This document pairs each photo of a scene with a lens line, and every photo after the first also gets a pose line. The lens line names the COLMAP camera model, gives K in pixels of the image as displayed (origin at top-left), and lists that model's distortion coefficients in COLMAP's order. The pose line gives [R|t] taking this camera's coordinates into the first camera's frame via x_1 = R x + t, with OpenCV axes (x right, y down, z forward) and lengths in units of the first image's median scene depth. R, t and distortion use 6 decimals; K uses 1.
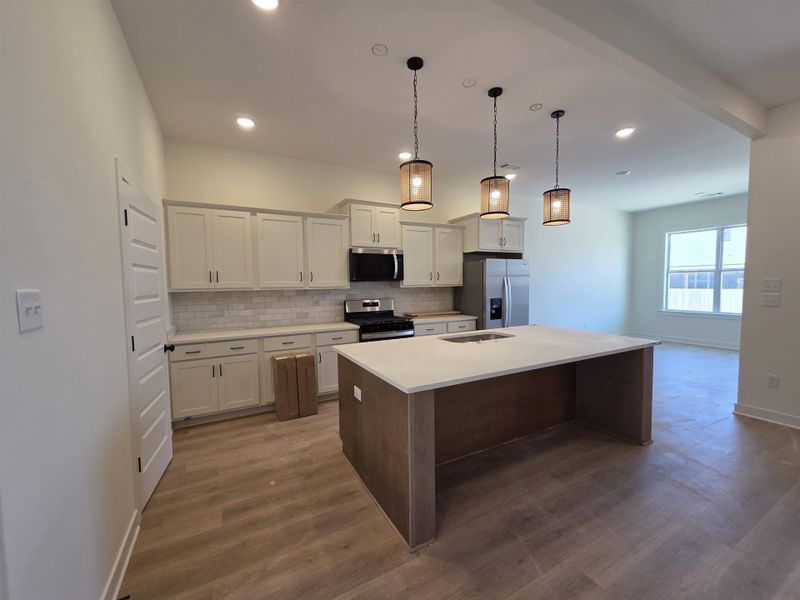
lens RADIAL K [[327.4, 0, 400.0], [0, 327.4, 300.0], [0, 0, 1]] dist [0.001837, 0.000510]
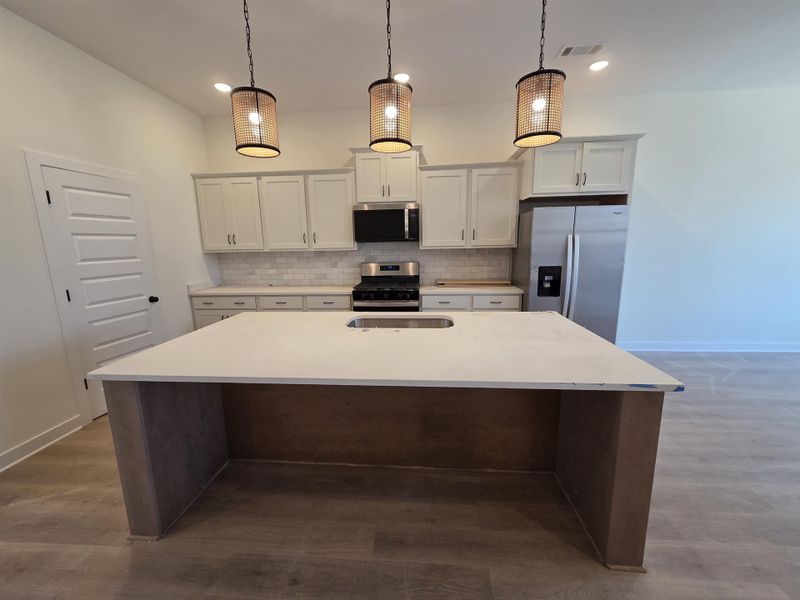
lens RADIAL K [[327.4, 0, 400.0], [0, 327.4, 300.0], [0, 0, 1]] dist [0.001837, 0.000510]
pose [[0.839580, 0.093433, -0.535141, 0.452208], [-0.021004, 0.989945, 0.139887, -0.027350], [0.542830, -0.106206, 0.833100, 0.278354]]
